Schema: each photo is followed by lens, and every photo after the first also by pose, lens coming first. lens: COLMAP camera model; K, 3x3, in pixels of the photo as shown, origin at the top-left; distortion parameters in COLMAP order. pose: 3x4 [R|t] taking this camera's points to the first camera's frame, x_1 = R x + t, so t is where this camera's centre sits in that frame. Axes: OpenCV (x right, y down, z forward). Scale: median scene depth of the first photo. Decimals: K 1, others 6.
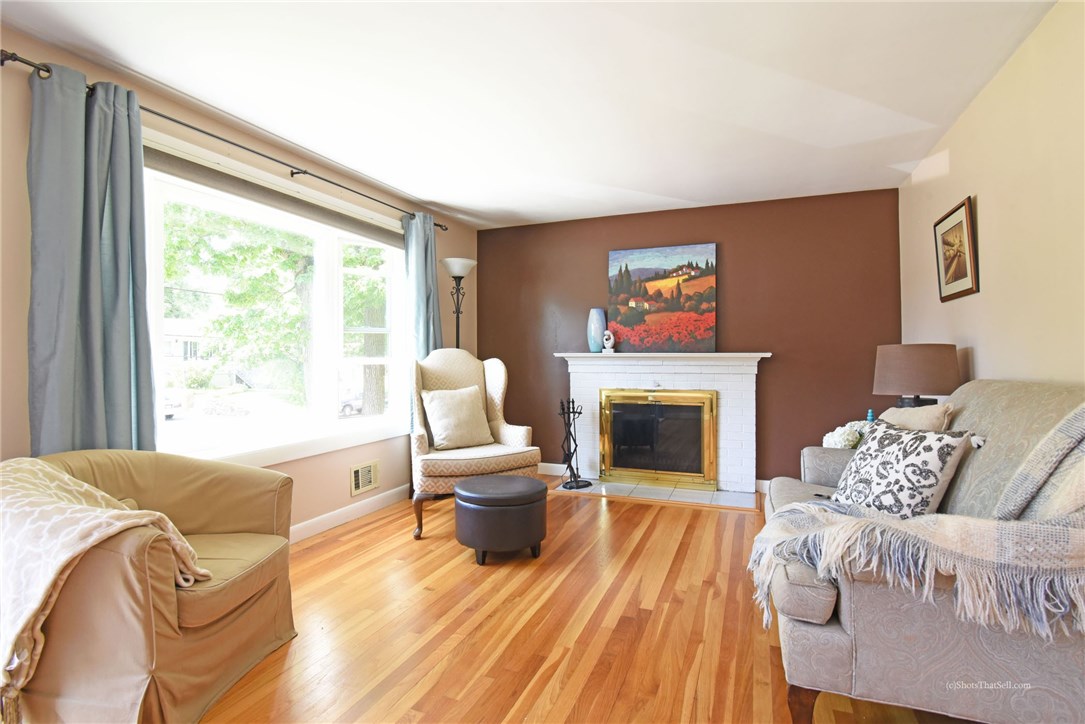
lens RADIAL K [[538.5, 0, 542.5], [0, 538.5, 362.0], [0, 0, 1]] dist [-0.006203, -0.000673]
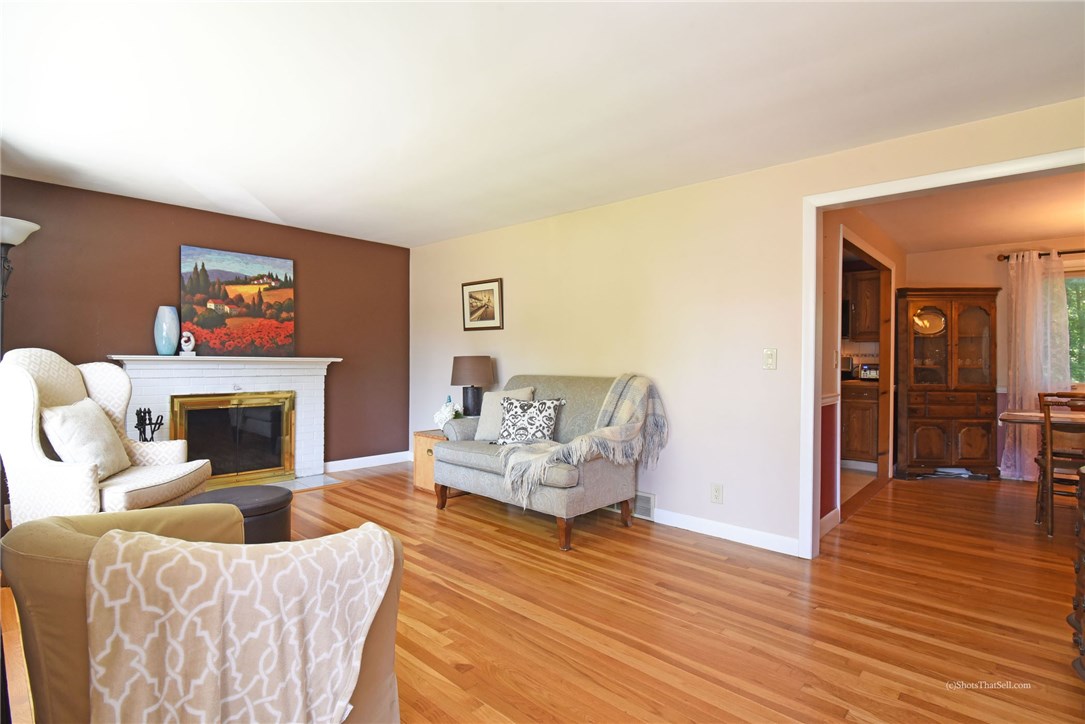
lens RADIAL K [[530.6, 0, 535.5], [0, 530.6, 361.2], [0, 0, 1]] dist [-0.005635, -0.000815]
pose [[0.371443, 0.003673, 0.928448, -0.519984], [-0.001976, 0.999993, -0.003165, -0.006587], [-0.928454, -0.000659, 0.371448, 0.112008]]
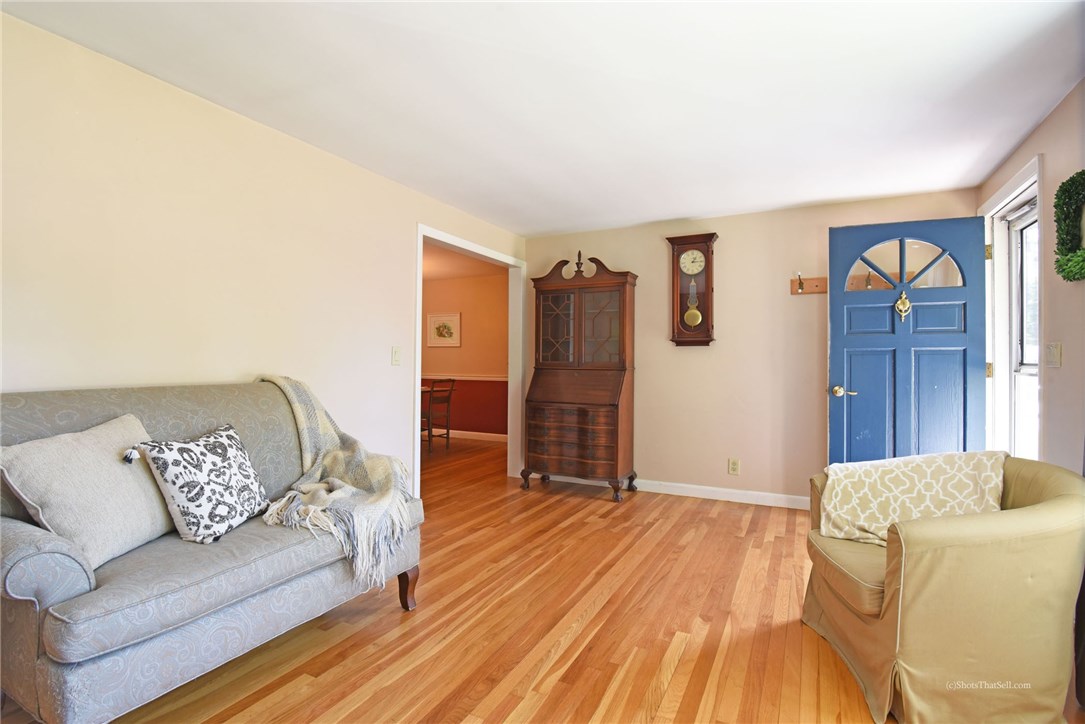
lens RADIAL K [[530.6, 0, 535.5], [0, 530.6, 361.2], [0, 0, 1]] dist [-0.005635, -0.000815]
pose [[-0.994616, -0.009399, 0.103205, -0.018995], [-0.008416, 0.999915, 0.009959, -0.013965], [-0.103290, 0.009037, -0.994610, 0.867014]]
